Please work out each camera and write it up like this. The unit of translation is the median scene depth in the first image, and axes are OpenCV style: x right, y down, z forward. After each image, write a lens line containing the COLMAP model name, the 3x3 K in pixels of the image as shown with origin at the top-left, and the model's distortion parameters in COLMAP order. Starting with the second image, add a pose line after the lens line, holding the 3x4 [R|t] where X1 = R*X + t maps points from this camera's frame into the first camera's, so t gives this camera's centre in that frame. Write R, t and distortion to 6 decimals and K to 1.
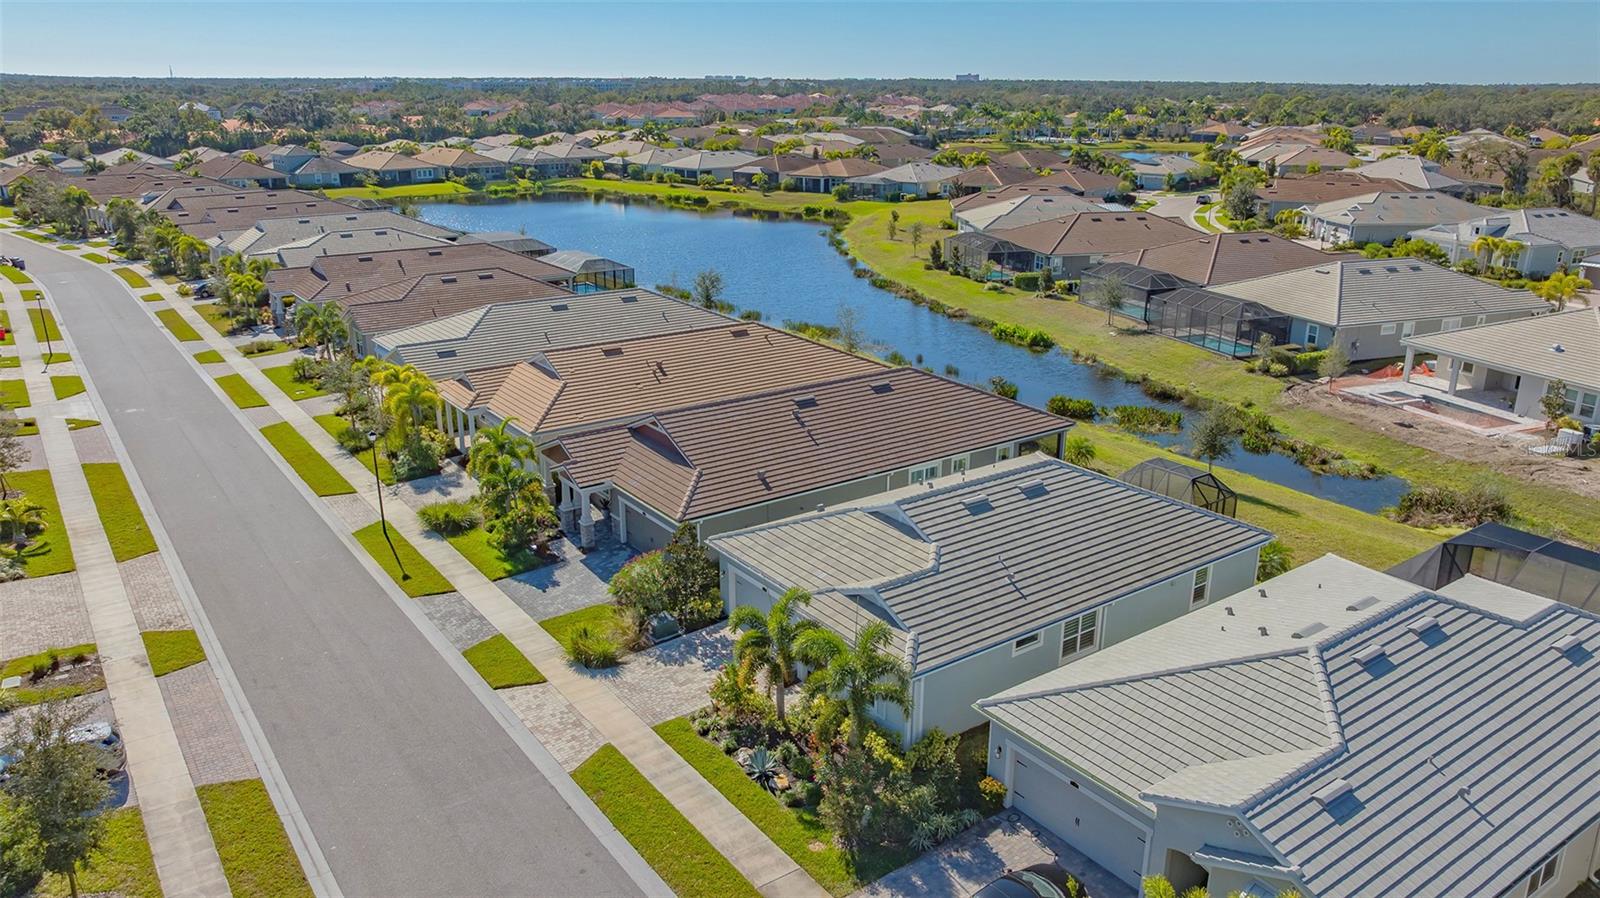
lens RADIAL K [[1136.6, 0, 806.1], [0, 1136.6, 447.5], [0, 0, 1]] dist [-0.011522, -0.000684]
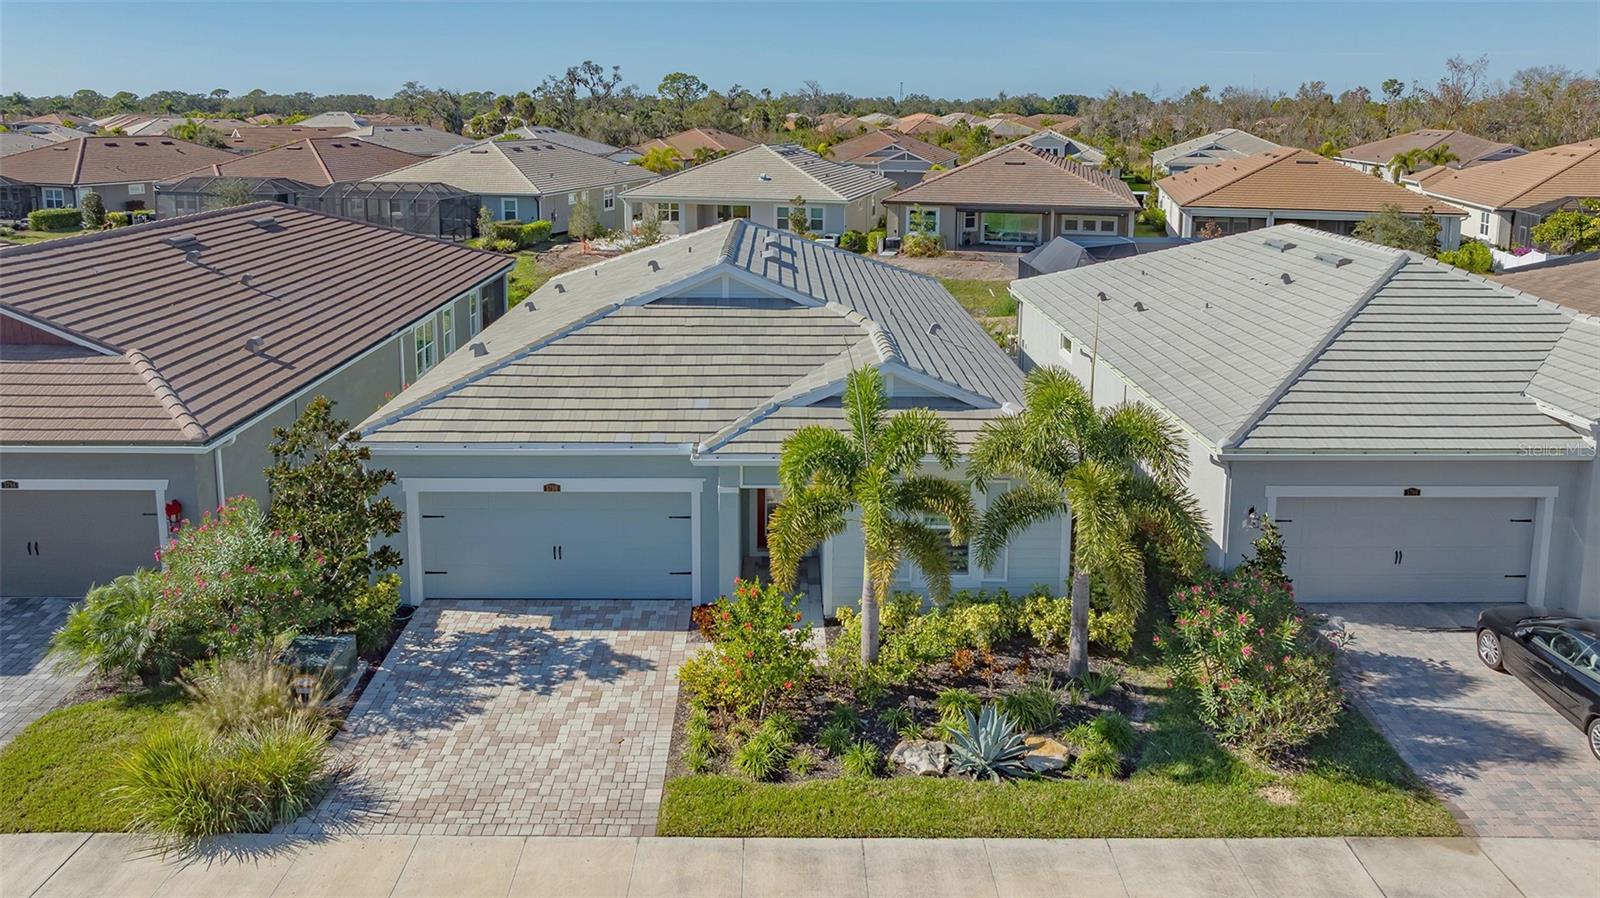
lens RADIAL K [[1114.9, 0, 801.7], [0, 1114.9, 453.1], [0, 0, 1]] dist [-0.005750, -0.002290]
pose [[0.572137, -0.240872, 0.783990, -0.212757], [0.245032, 0.962444, 0.116881, 0.052251], [-0.782700, 0.125231, 0.609671, 0.412818]]
